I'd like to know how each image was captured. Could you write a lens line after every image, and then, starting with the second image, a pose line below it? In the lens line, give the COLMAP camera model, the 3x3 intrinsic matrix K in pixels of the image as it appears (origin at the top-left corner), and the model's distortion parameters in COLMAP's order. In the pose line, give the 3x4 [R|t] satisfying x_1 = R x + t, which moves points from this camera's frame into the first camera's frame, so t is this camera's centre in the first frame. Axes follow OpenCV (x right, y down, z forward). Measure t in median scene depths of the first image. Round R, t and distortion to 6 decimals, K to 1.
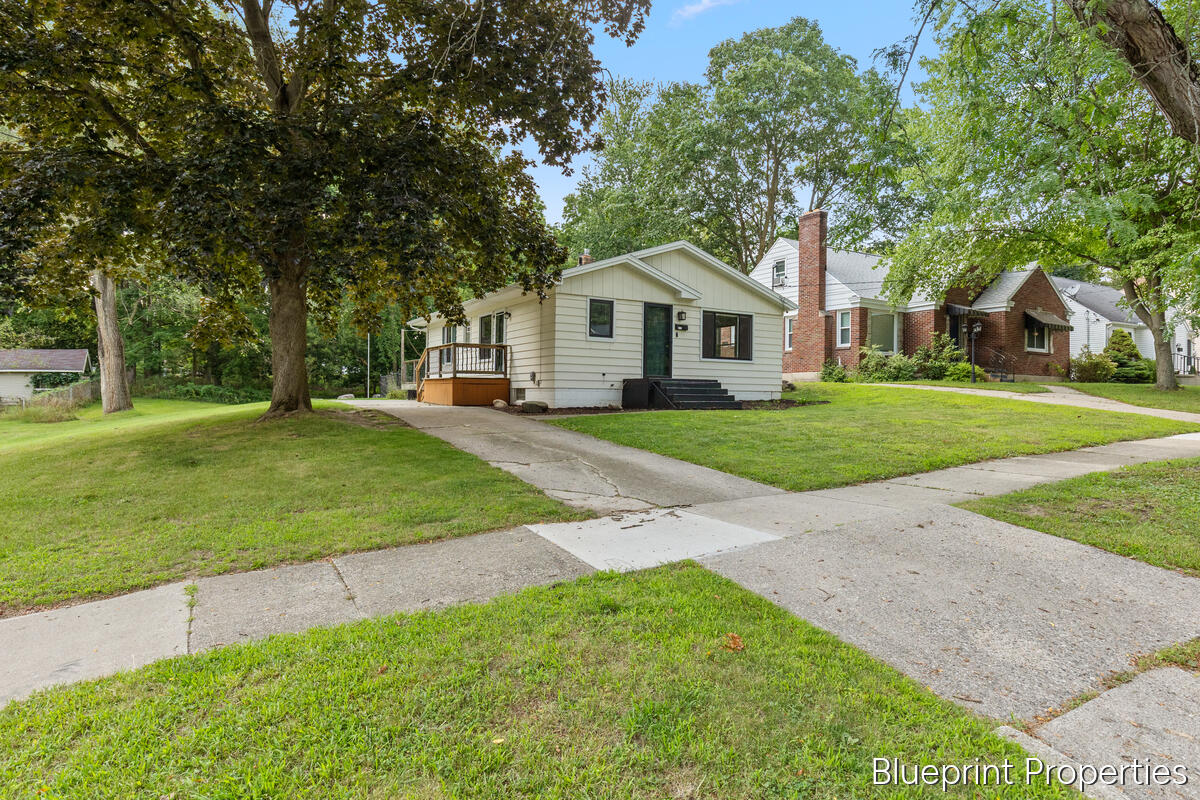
lens RADIAL K [[686.6, 0, 599.7], [0, 686.6, 399.8], [0, 0, 1]] dist [0.000406, 0.000126]
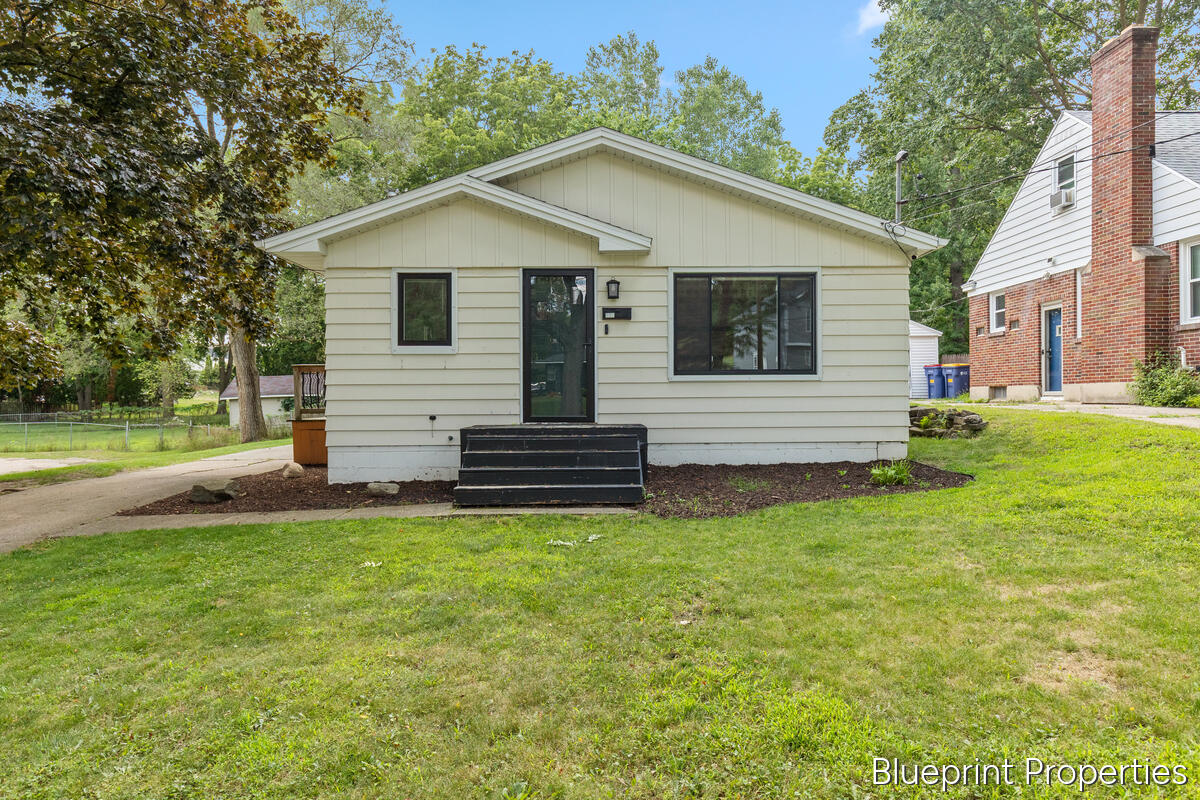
lens RADIAL K [[772.8, 0, 600.7], [0, 772.8, 402.9], [0, 0, 1]] dist [-0.001059, -0.000540]
pose [[0.864625, -0.014878, -0.502197, 0.380403], [0.014186, 0.999886, -0.005199, -0.040811], [0.502217, -0.002629, 0.864738, 0.532520]]
